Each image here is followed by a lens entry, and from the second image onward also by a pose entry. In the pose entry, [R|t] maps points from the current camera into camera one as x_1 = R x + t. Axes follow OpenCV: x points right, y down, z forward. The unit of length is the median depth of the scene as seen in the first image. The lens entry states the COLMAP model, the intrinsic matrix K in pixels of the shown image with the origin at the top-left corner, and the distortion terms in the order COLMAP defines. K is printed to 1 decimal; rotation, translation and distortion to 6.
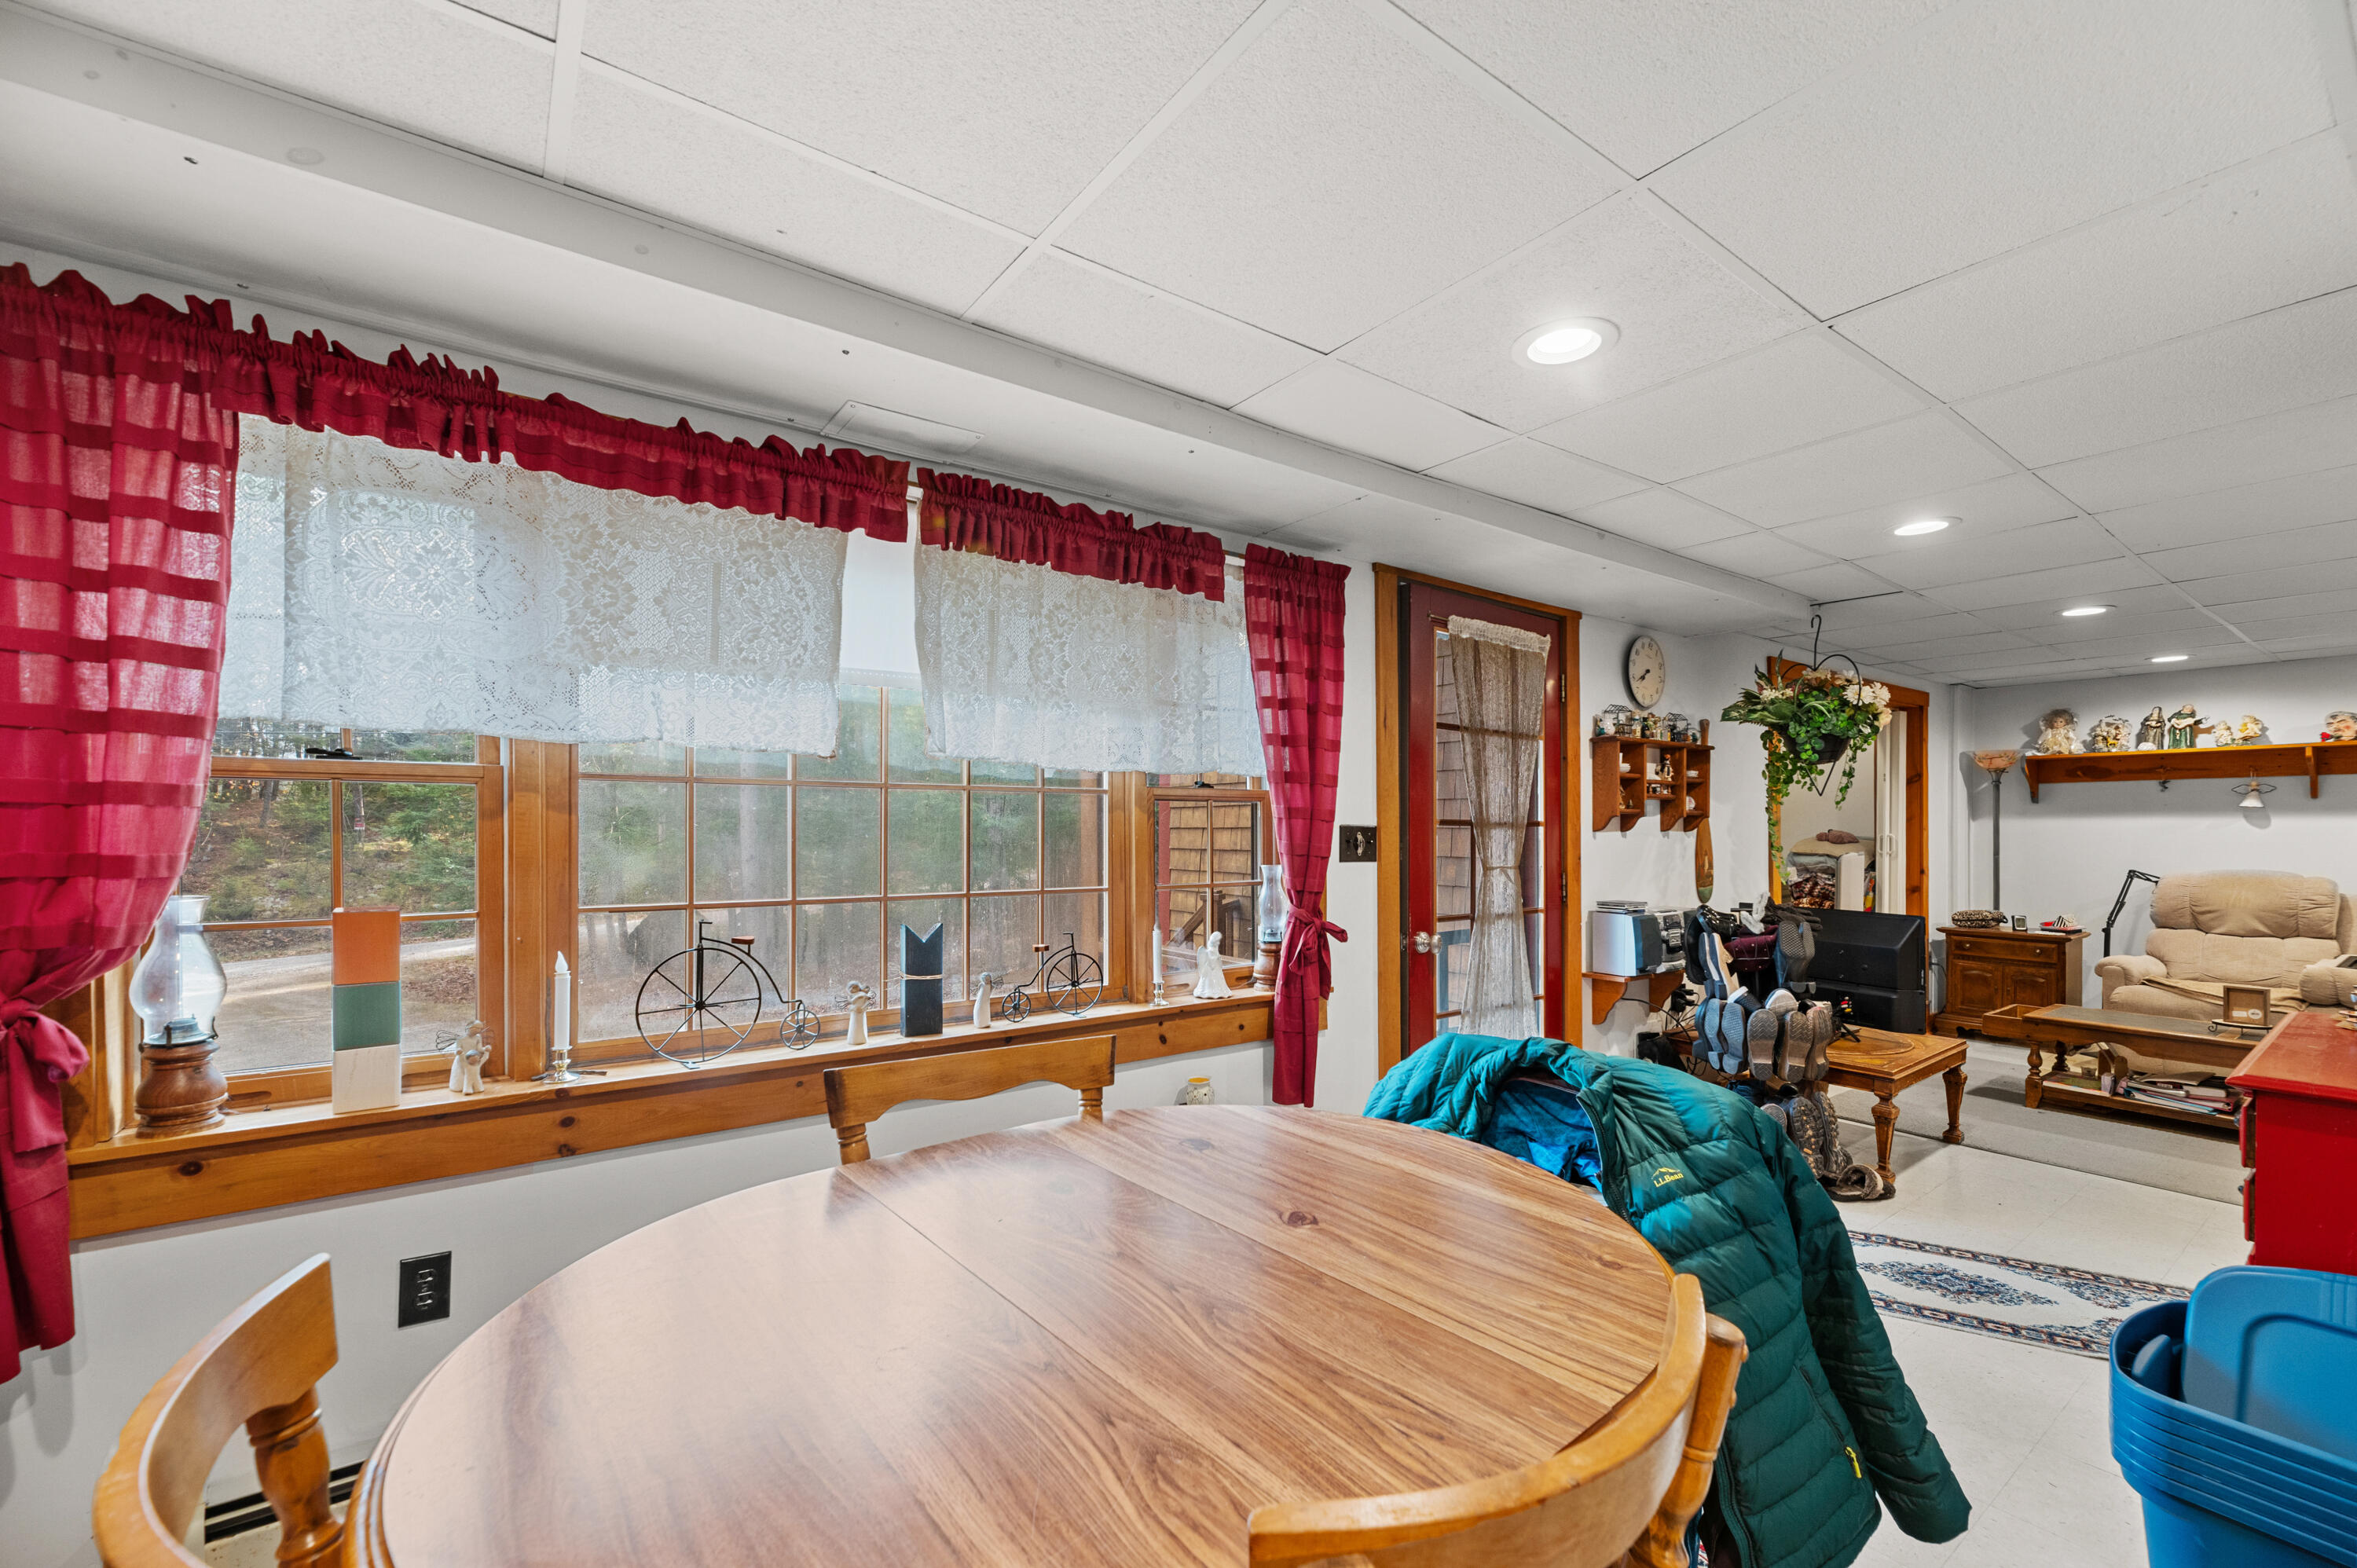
lens RADIAL K [[970.5, 0, 1199.6], [0, 970.5, 825.8], [0, 0, 1]] dist [-0.001835, 0.000027]
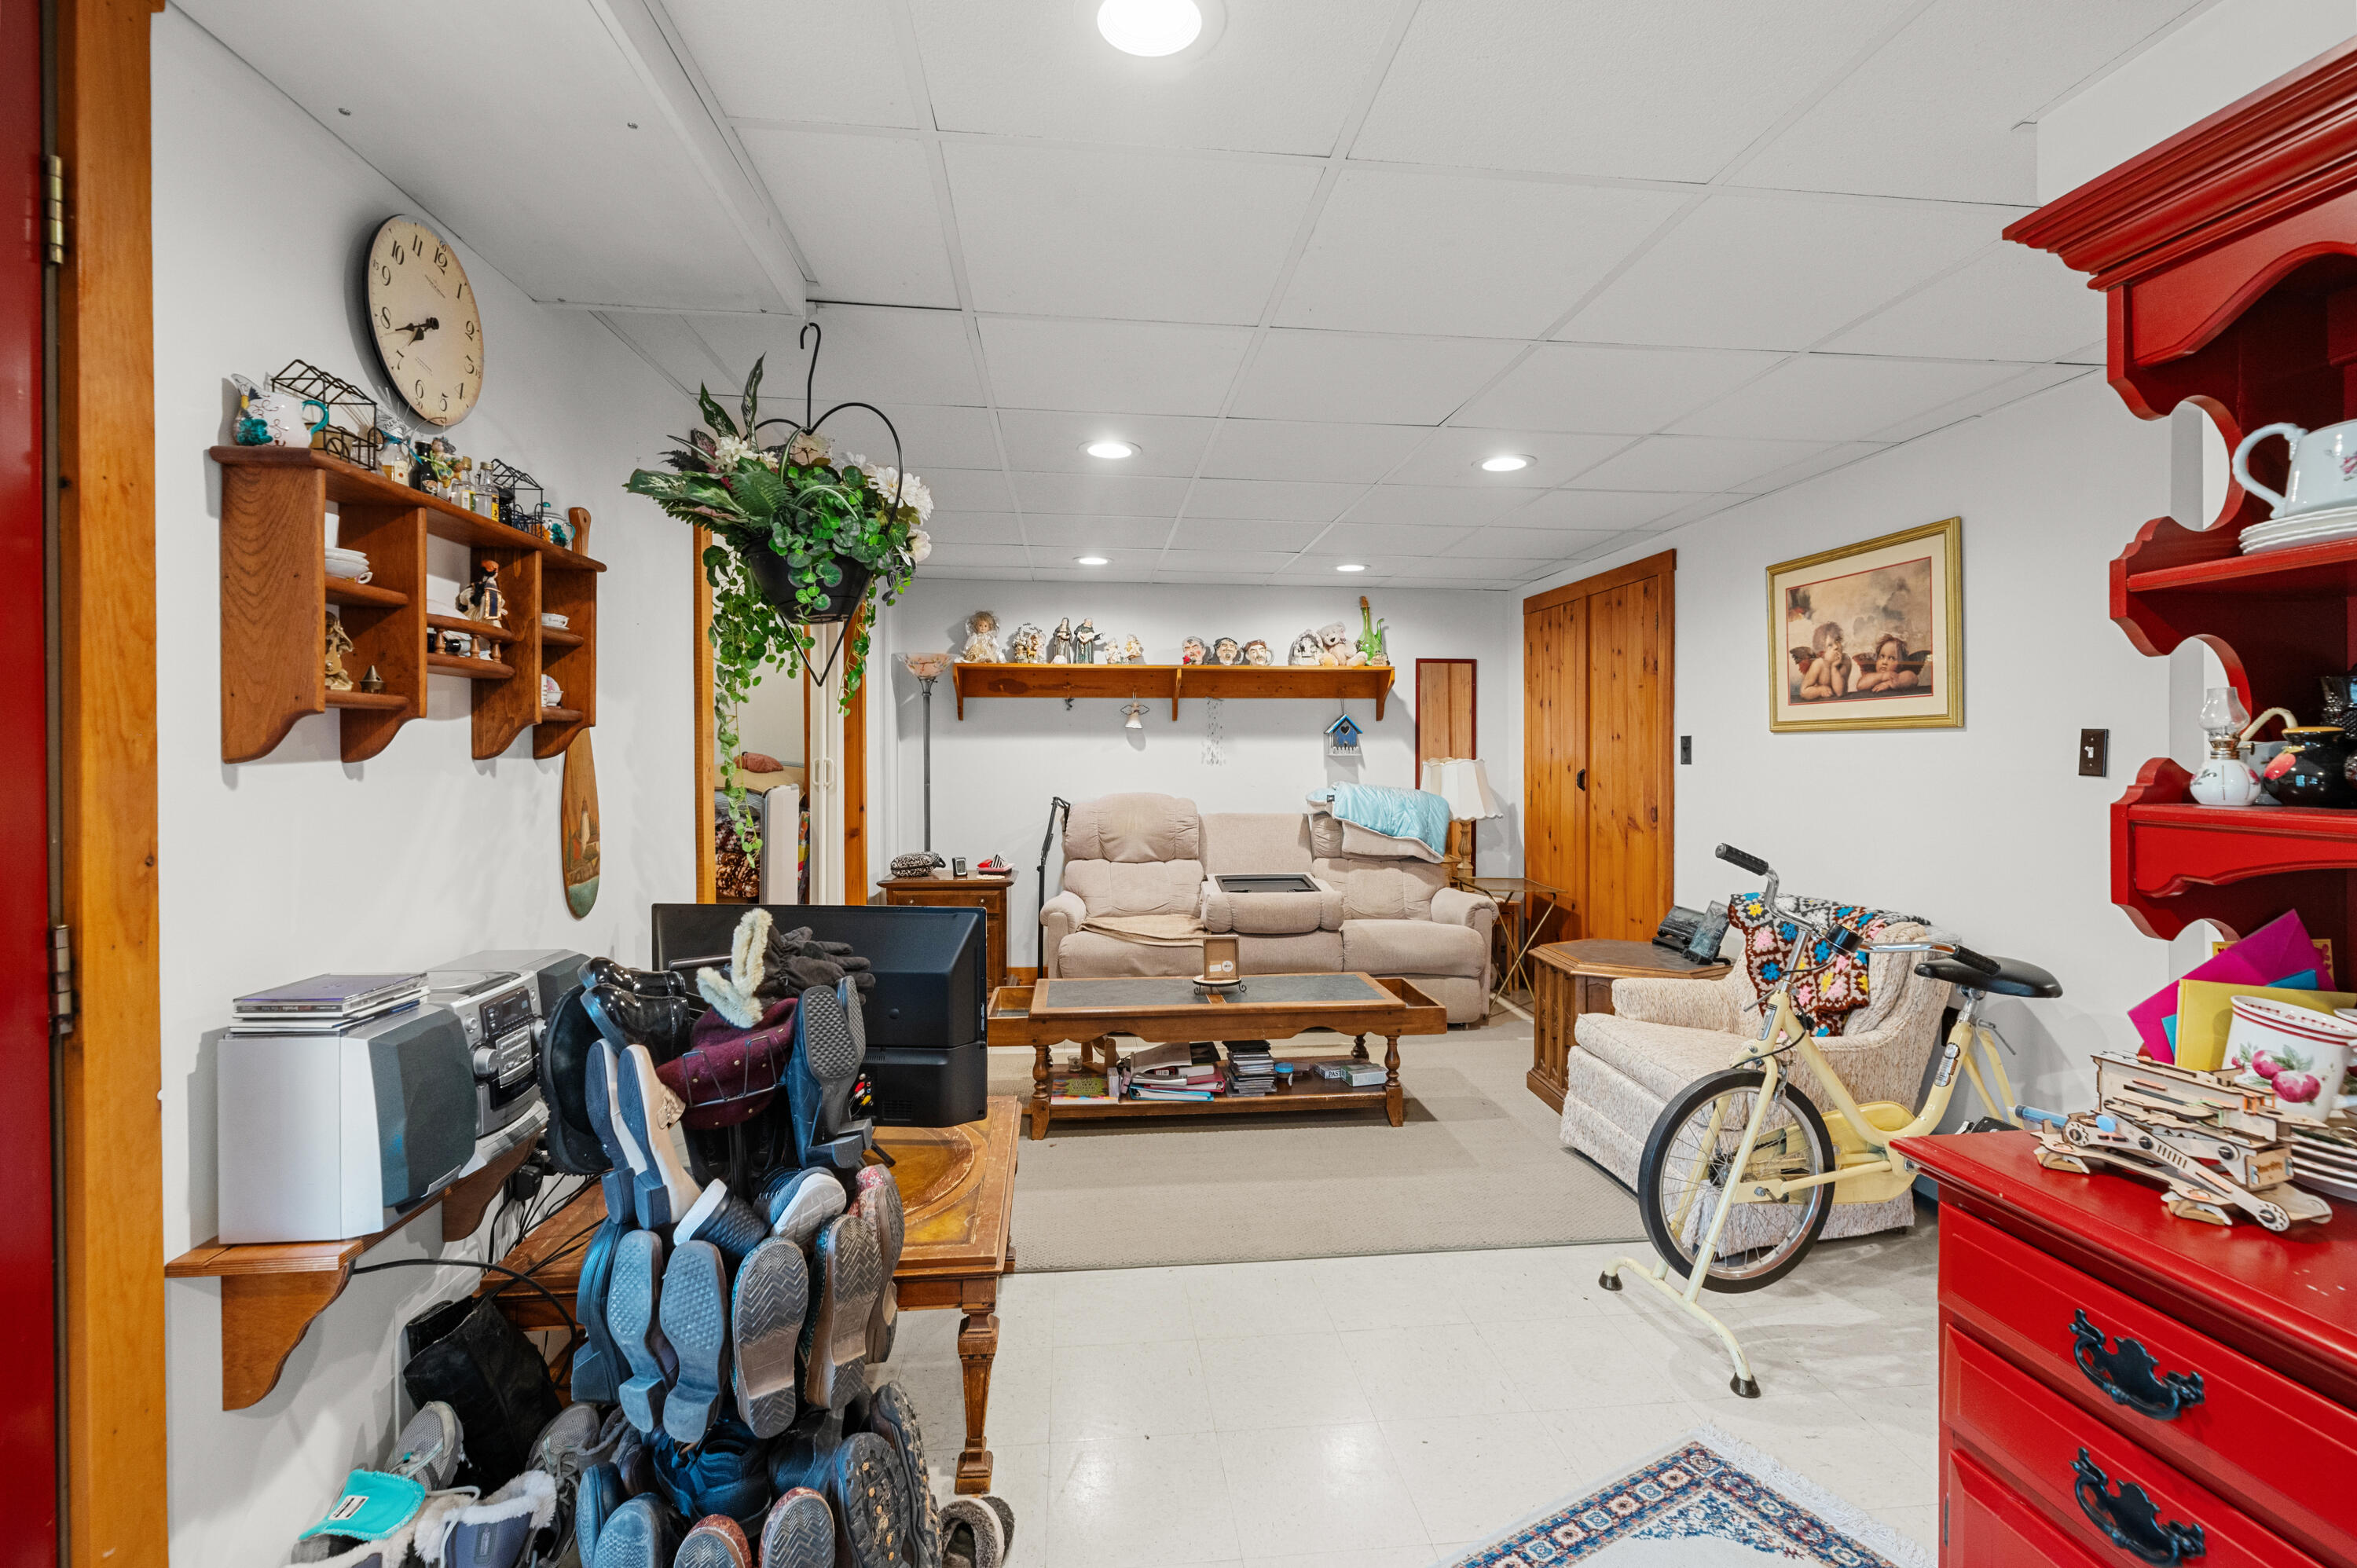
lens RADIAL K [[1065.0, 0, 1182.7], [0, 1065.0, 759.3], [0, 0, 1]] dist [-0.001681, 0.000520]
pose [[0.519736, -0.007692, 0.854292, 0.264760], [-0.002283, 0.999943, 0.010392, 0.000860], [-0.854324, -0.007352, 0.519689, 0.547769]]
